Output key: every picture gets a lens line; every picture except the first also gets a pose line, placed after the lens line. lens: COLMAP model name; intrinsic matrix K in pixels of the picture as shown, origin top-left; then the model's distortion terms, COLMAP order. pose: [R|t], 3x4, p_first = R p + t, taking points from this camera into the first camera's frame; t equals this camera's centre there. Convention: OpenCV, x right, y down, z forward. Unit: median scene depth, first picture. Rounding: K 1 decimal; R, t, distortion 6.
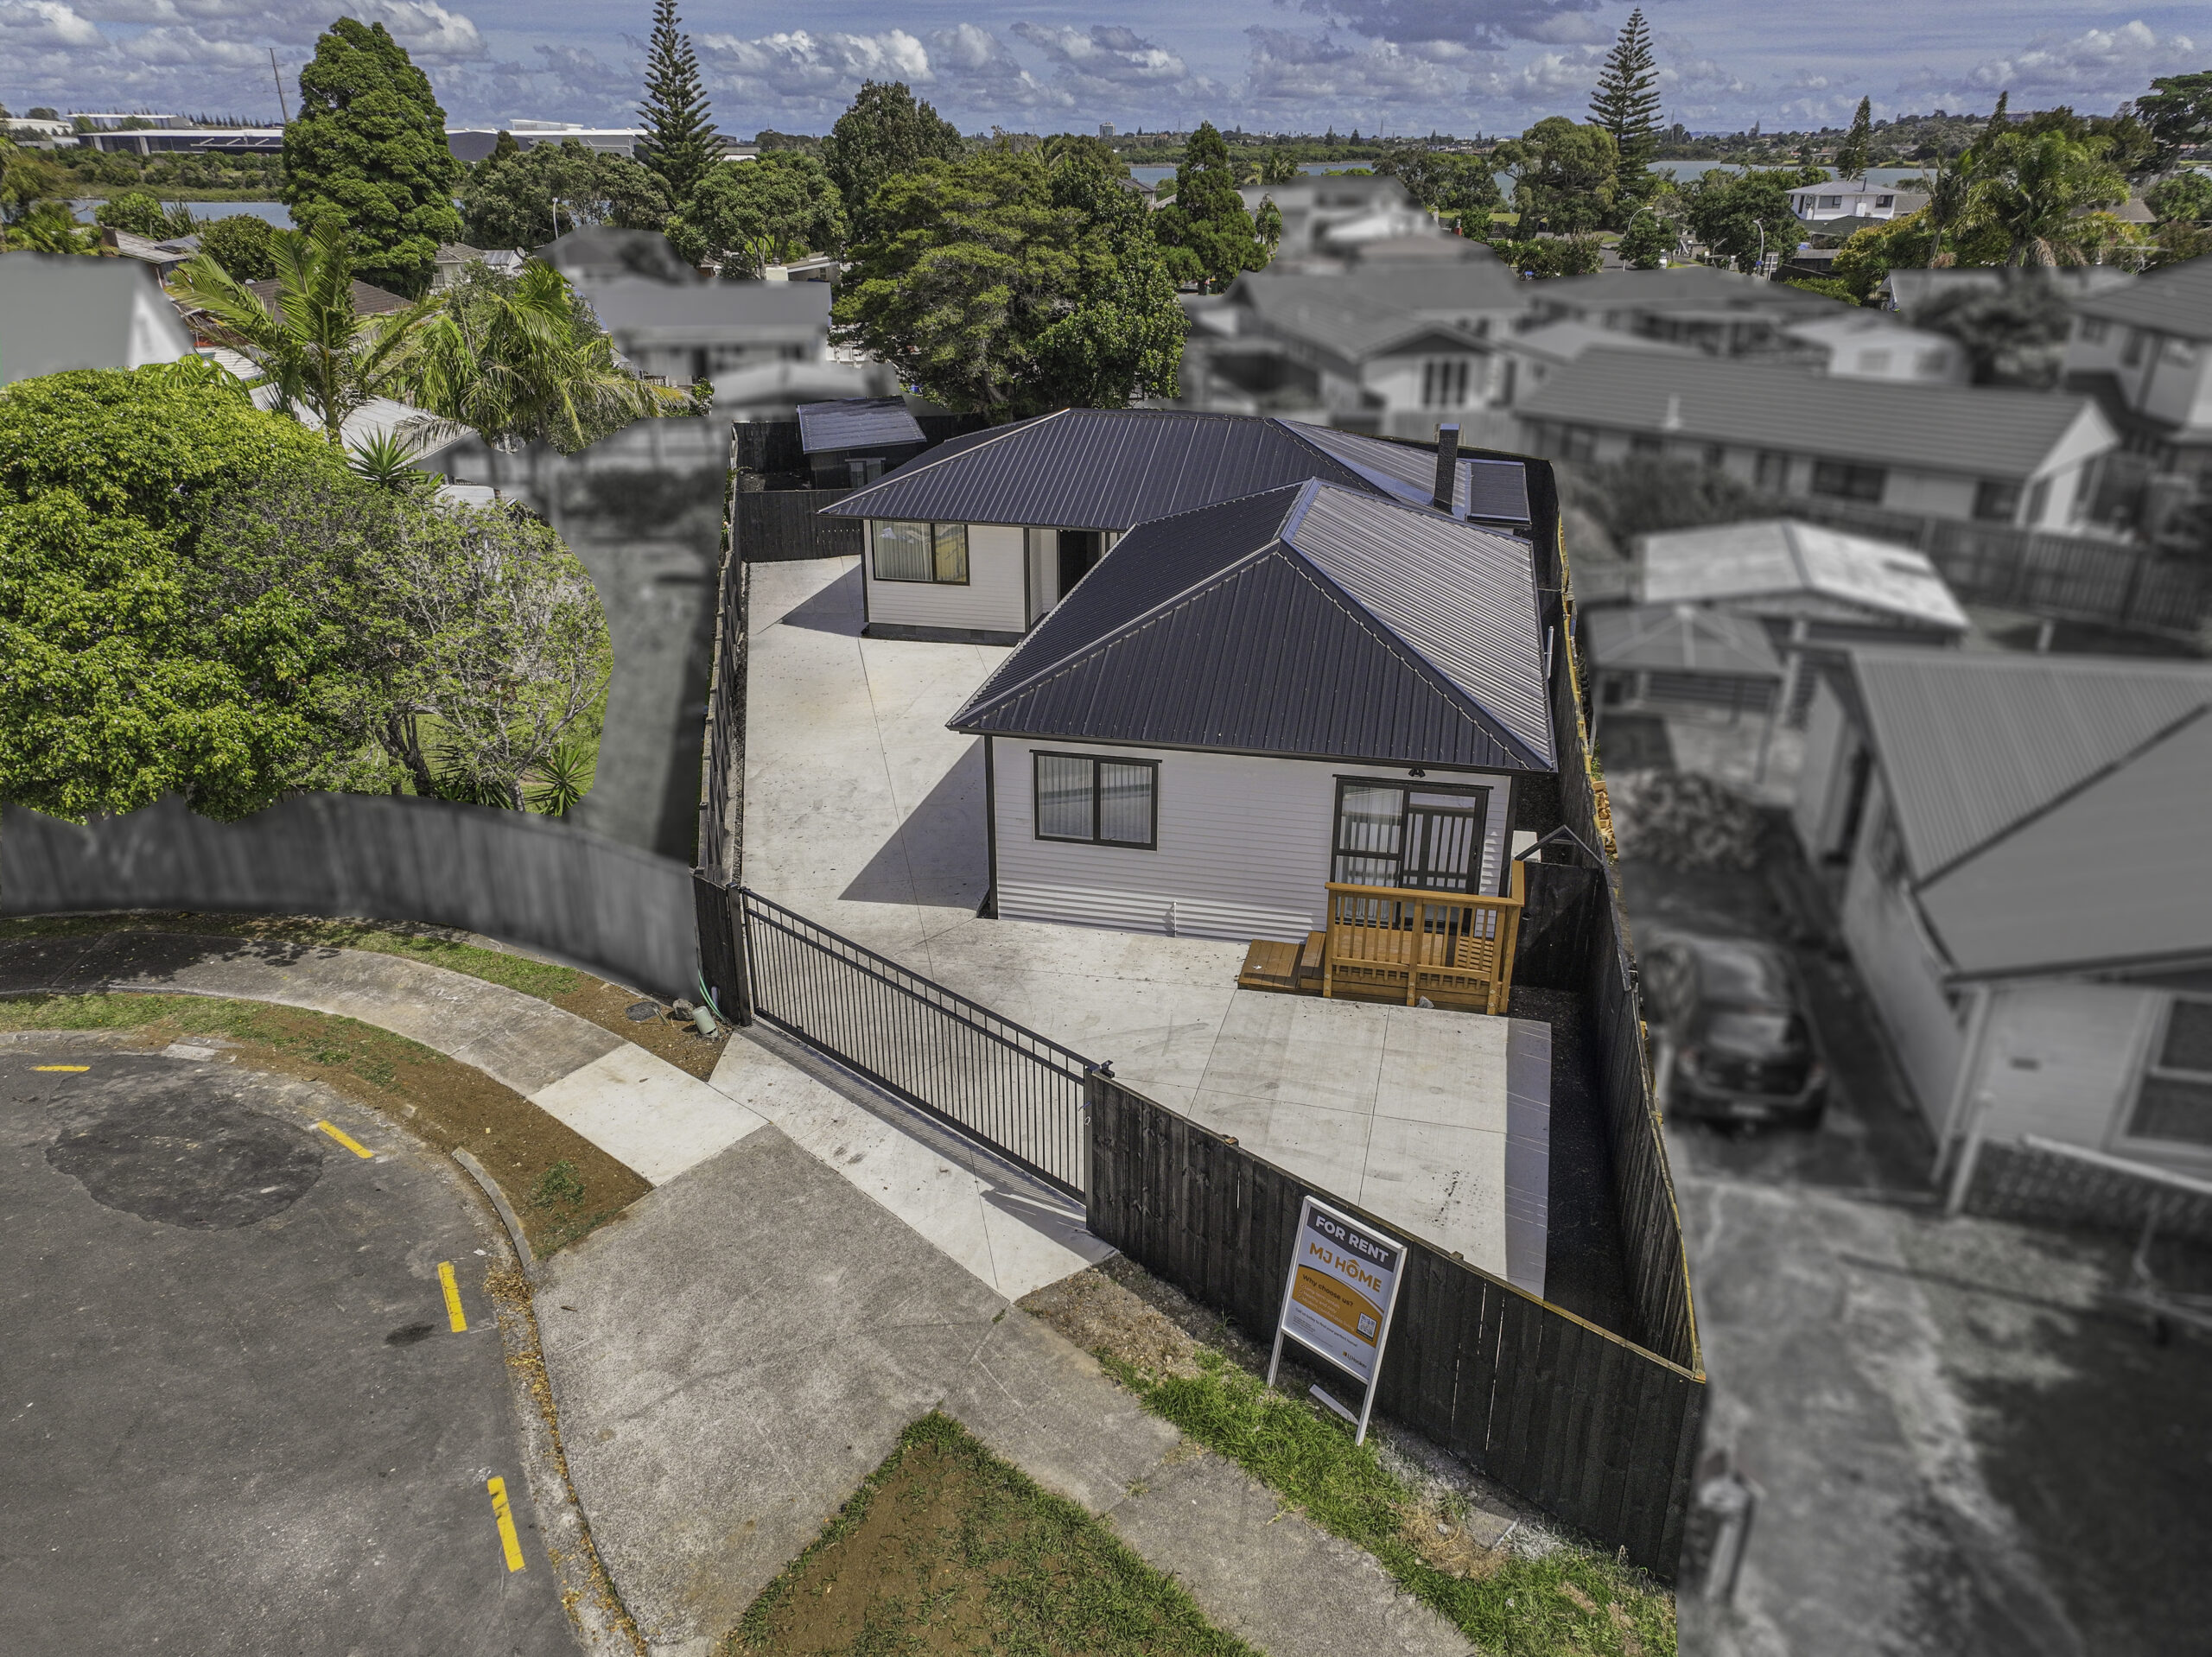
lens RADIAL K [[1556.7, 0, 1106.0], [0, 1556.7, 828.5], [0, 0, 1]] dist [0.014505, 0.001210]
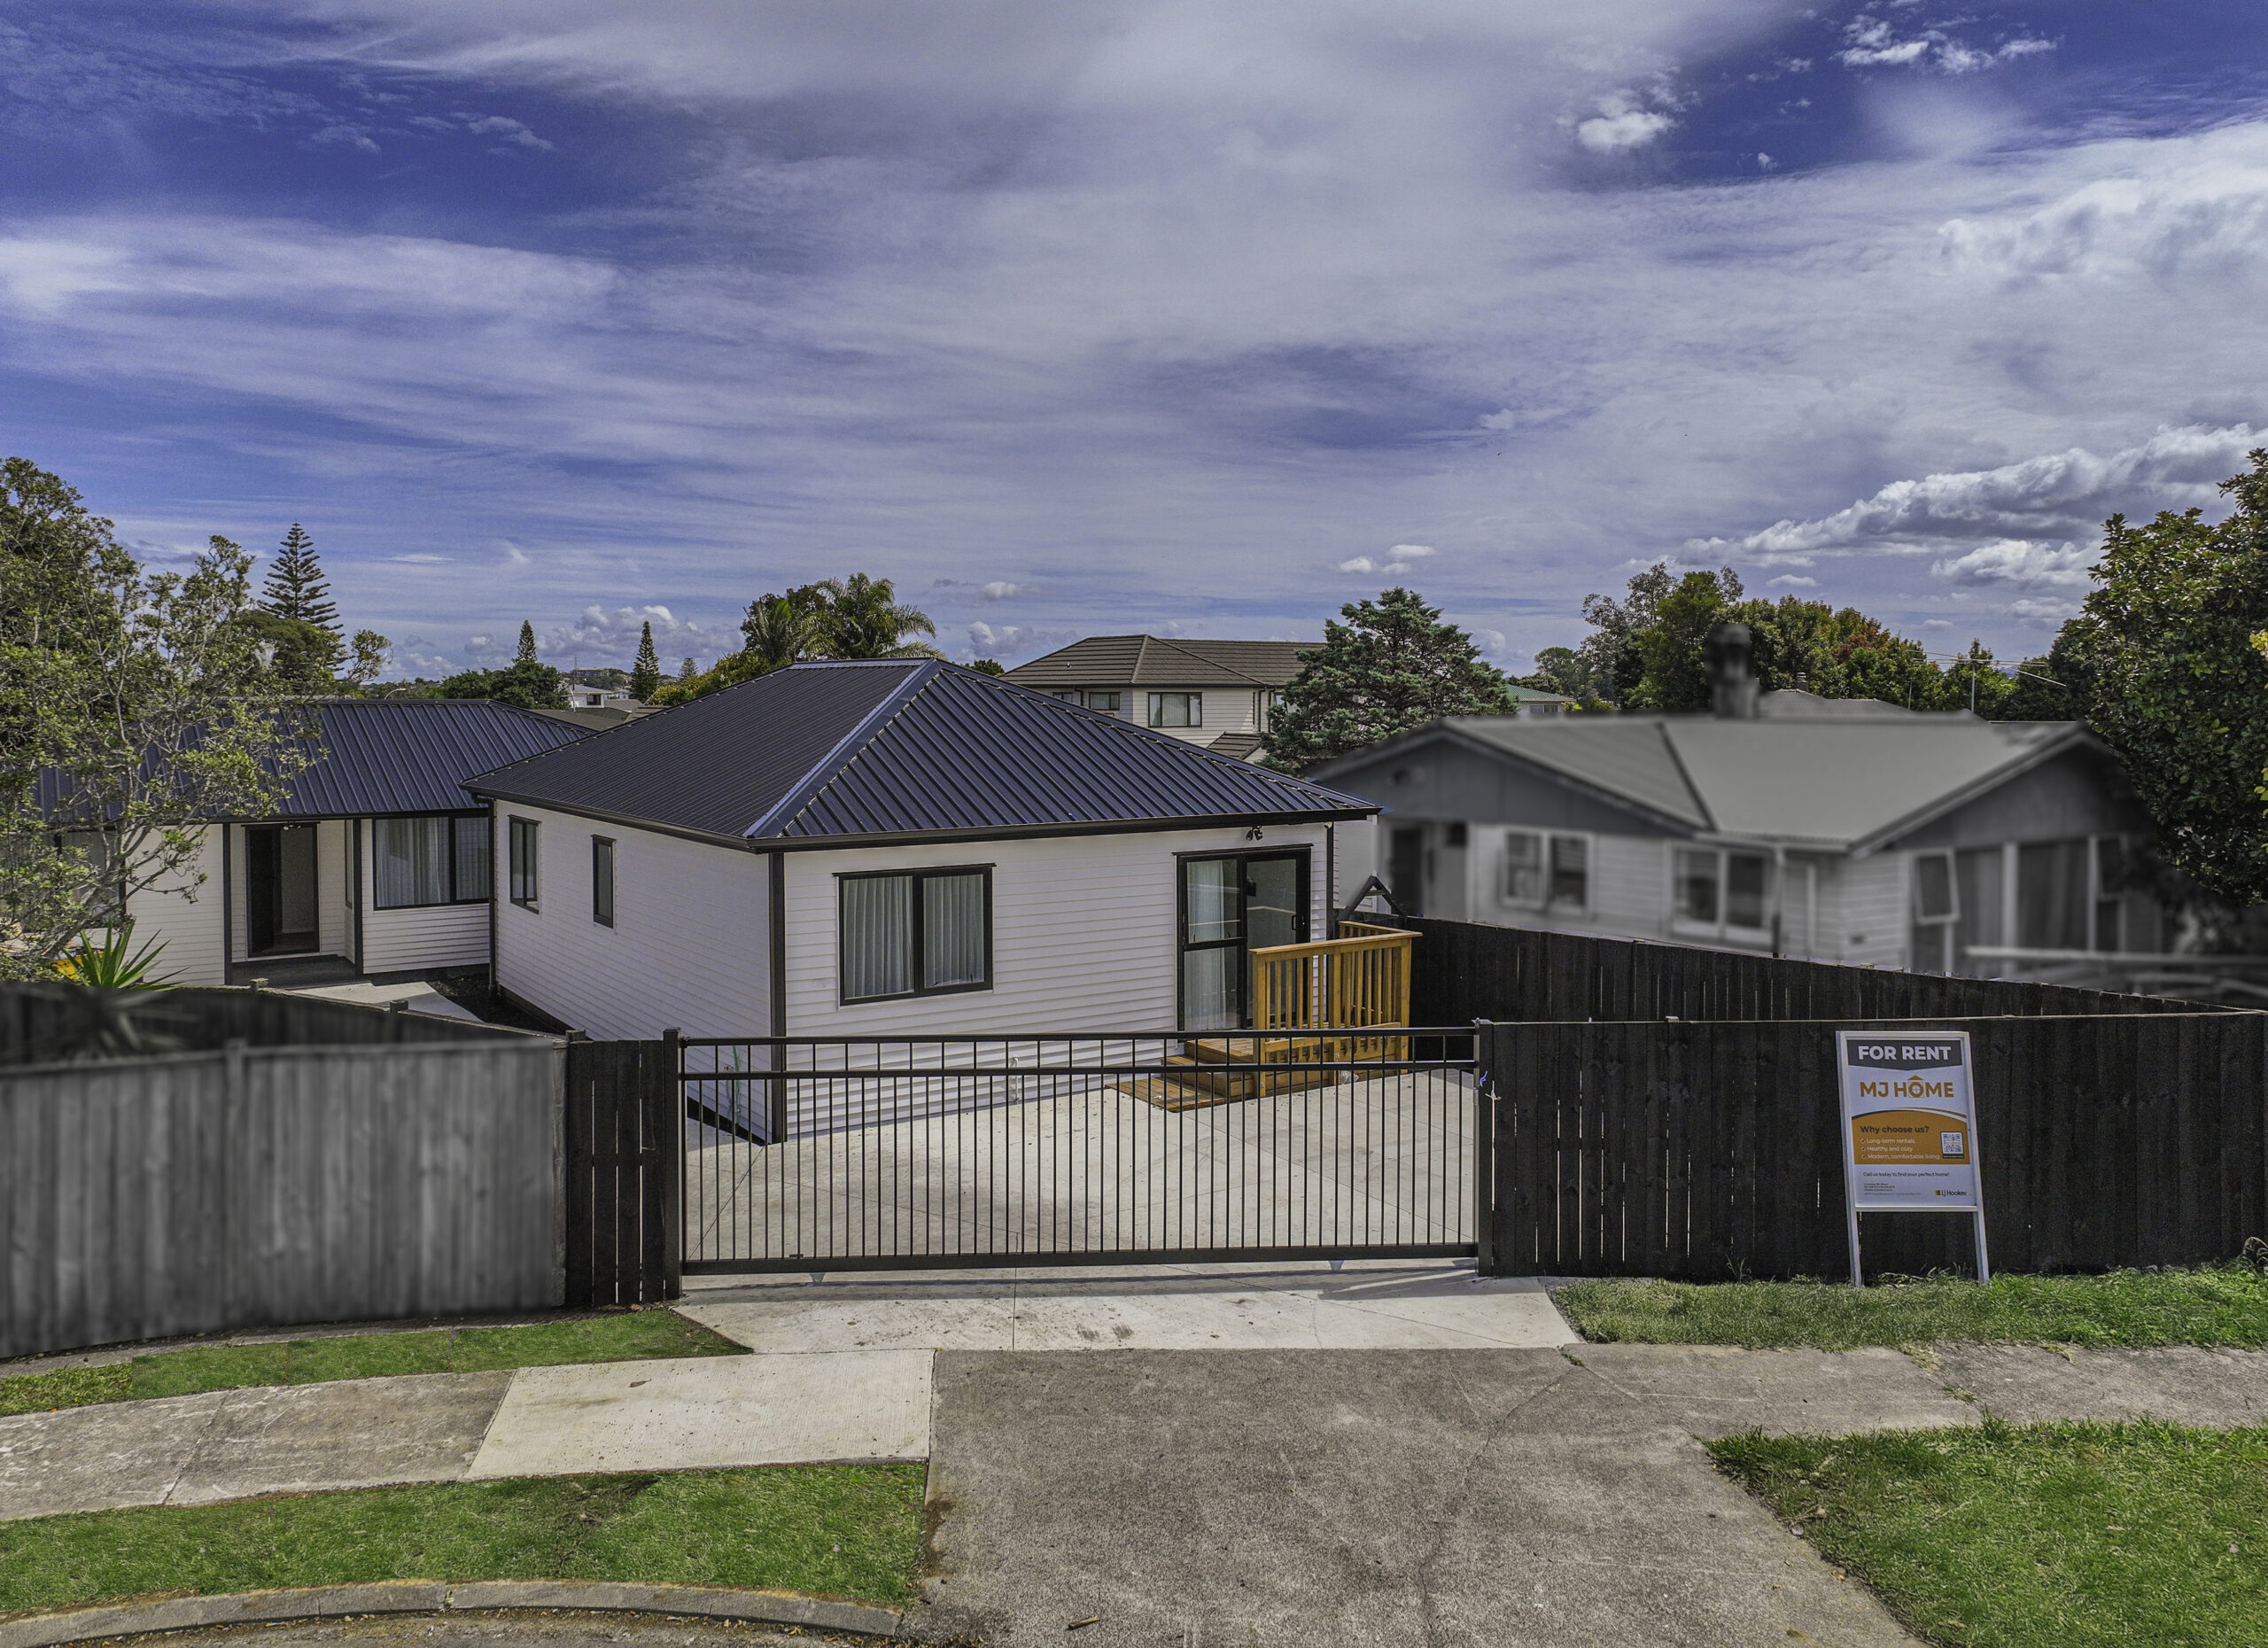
lens RADIAL K [[1688.6, 0, 1134.7], [0, 1688.6, 763.7], [0, 0, 1]] dist [-0.002059, 0.003524]
pose [[0.683766, -0.022909, 0.729342, -0.659964], [0.292741, 0.924160, -0.245419, 0.172016], [-0.668406, 0.381317, 0.638616, 0.484818]]
